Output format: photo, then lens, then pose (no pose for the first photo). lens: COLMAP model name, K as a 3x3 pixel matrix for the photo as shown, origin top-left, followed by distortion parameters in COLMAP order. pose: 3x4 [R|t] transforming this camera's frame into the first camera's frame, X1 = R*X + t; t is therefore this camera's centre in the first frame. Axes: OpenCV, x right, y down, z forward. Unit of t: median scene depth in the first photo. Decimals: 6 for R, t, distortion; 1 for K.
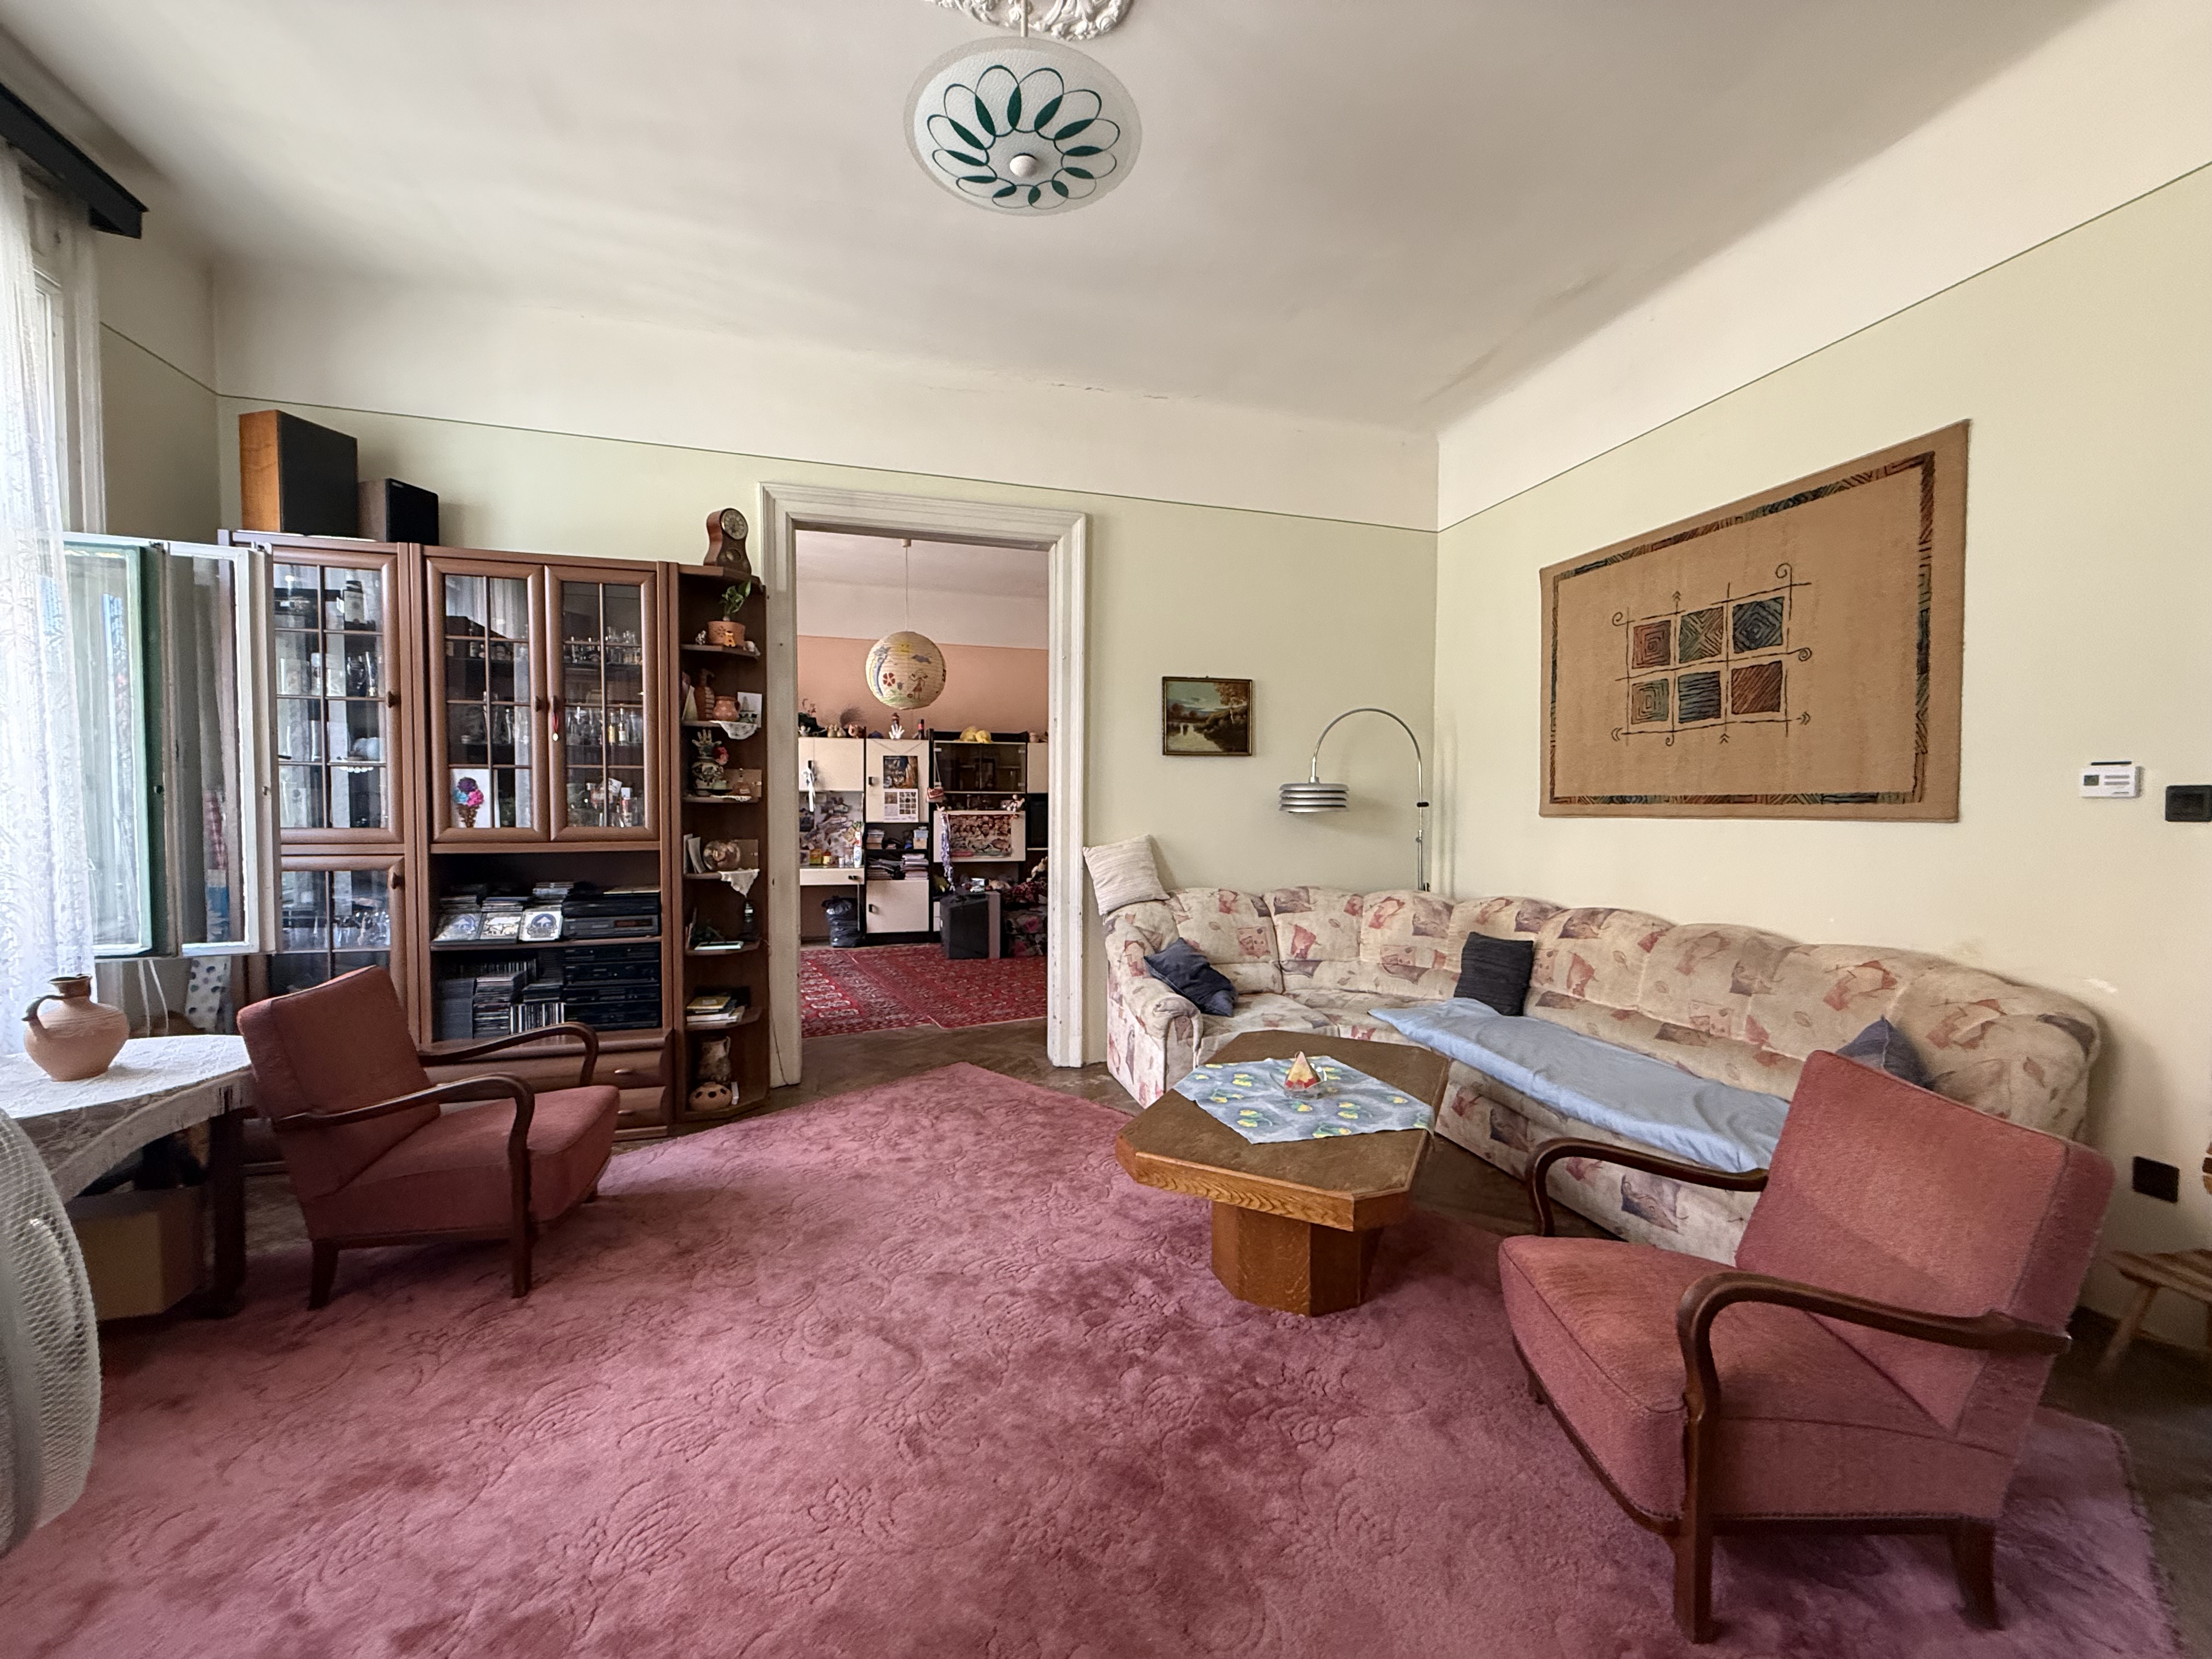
lens RADIAL K [[882.7, 0, 1098.9], [0, 882.7, 833.5], [0, 0, 1]] dist [0.000730, -0.000097]
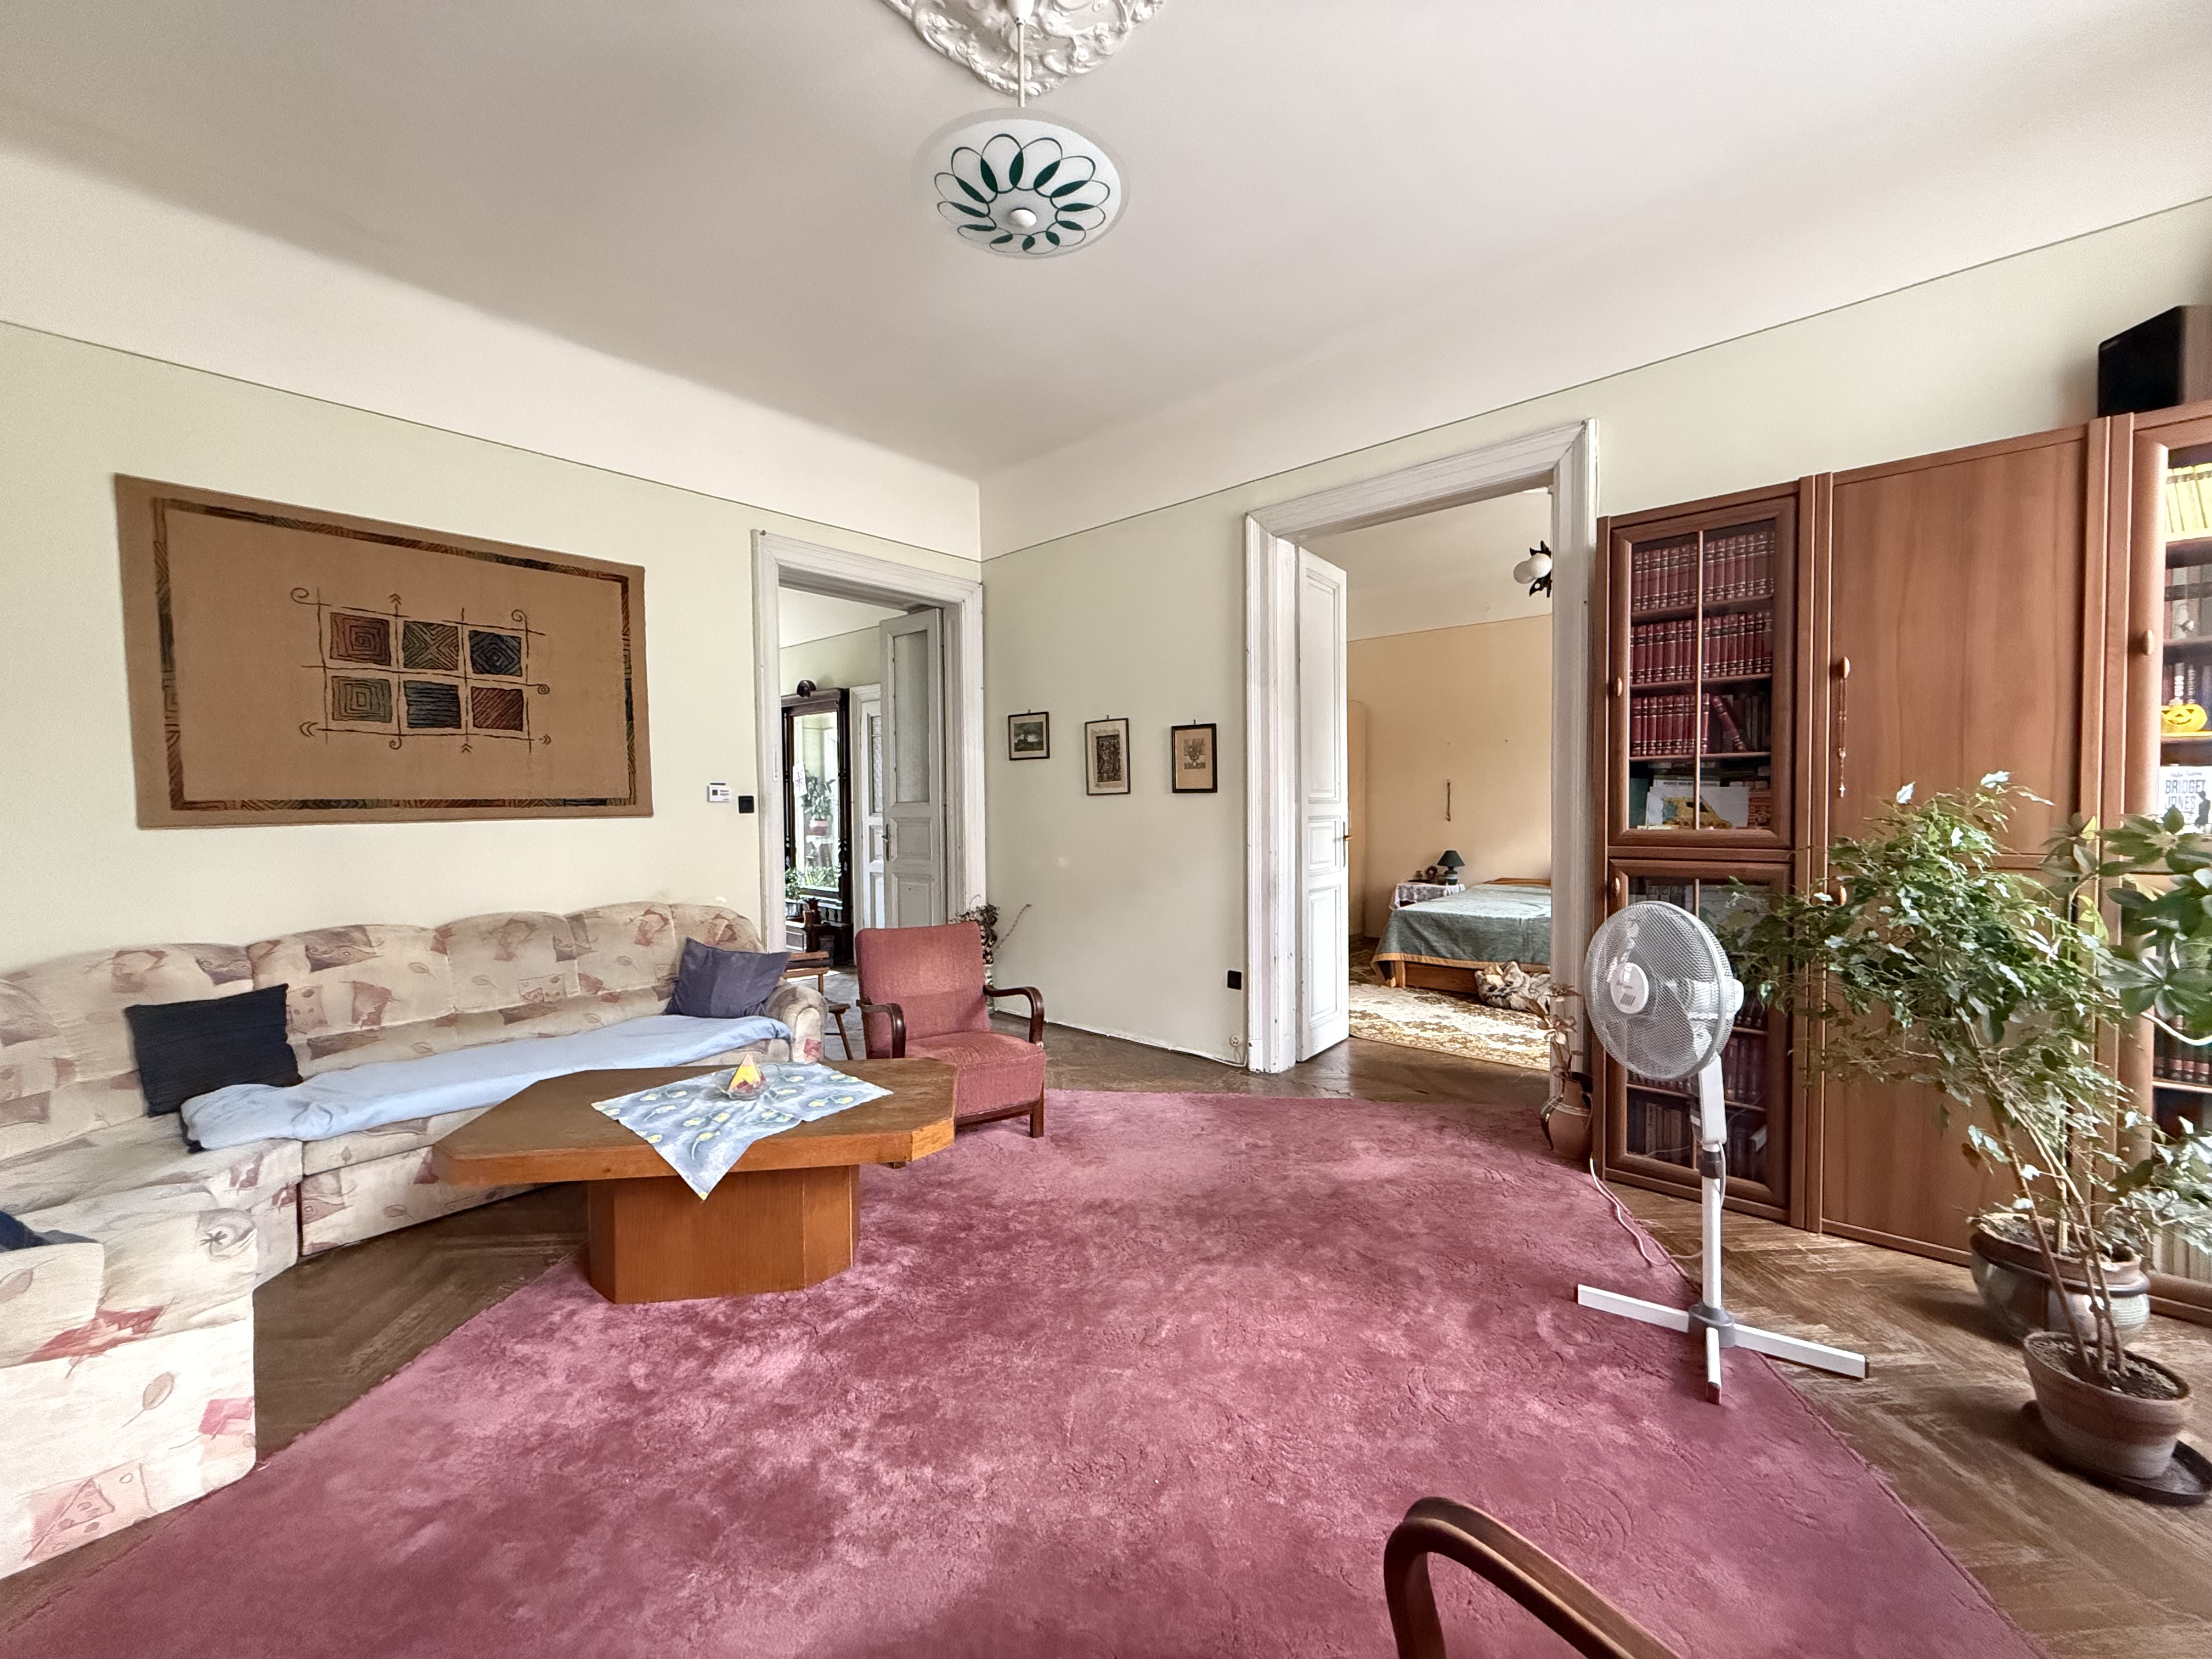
lens RADIAL K [[882.7, 0, 1098.9], [0, 882.7, 833.5], [0, 0, 1]] dist [0.000730, -0.000097]
pose [[-0.545089, -0.025540, 0.837989, -0.683145], [0.038124, 0.997747, 0.055207, -0.033788], [-0.837511, 0.062041, -0.542887, 0.995412]]
